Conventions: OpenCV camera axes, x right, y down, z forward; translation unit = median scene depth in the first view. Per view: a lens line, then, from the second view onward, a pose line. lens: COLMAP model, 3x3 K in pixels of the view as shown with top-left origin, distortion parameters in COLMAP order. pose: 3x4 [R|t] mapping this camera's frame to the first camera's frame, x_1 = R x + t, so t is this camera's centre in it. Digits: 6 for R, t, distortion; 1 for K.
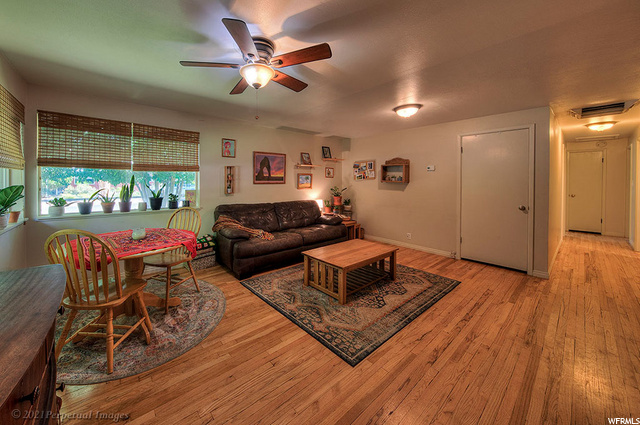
lens RADIAL K [[229.9, 0, 272.9], [0, 229.9, 182.1], [0, 0, 1]] dist [-0.001576, -0.000209]
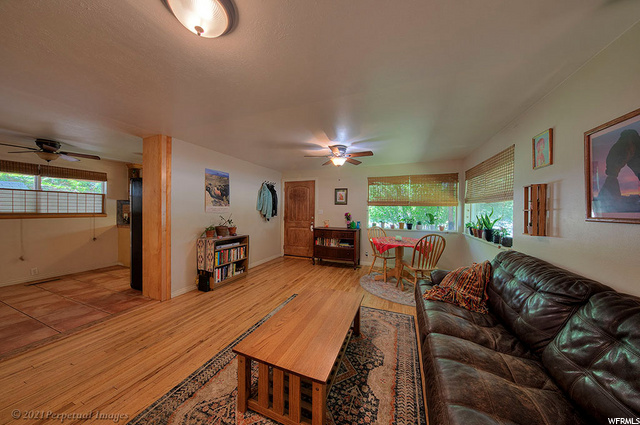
lens RADIAL K [[201.5, 0, 320.0], [0, 201.5, 212.5], [0, 0, 1]] dist [0.000287, -0.001450]
pose [[-0.845999, -0.006340, -0.533147, 0.464042], [-0.016171, 0.999774, 0.013771, -0.002832], [0.532940, 0.020272, -0.845910, 1.084763]]
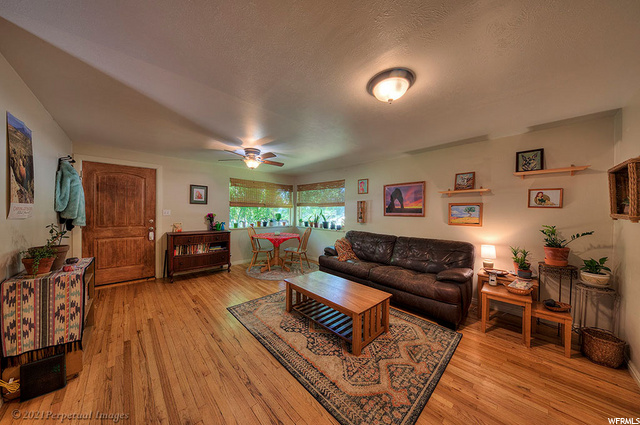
lens RADIAL K [[201.5, 0, 320.0], [0, 201.5, 212.5], [0, 0, 1]] dist [0.000287, -0.001450]
pose [[0.130795, 0.001566, -0.991408, 0.833317], [-0.016292, 0.999867, -0.000570, -0.001698], [0.991276, 0.016227, 0.130803, 0.607267]]
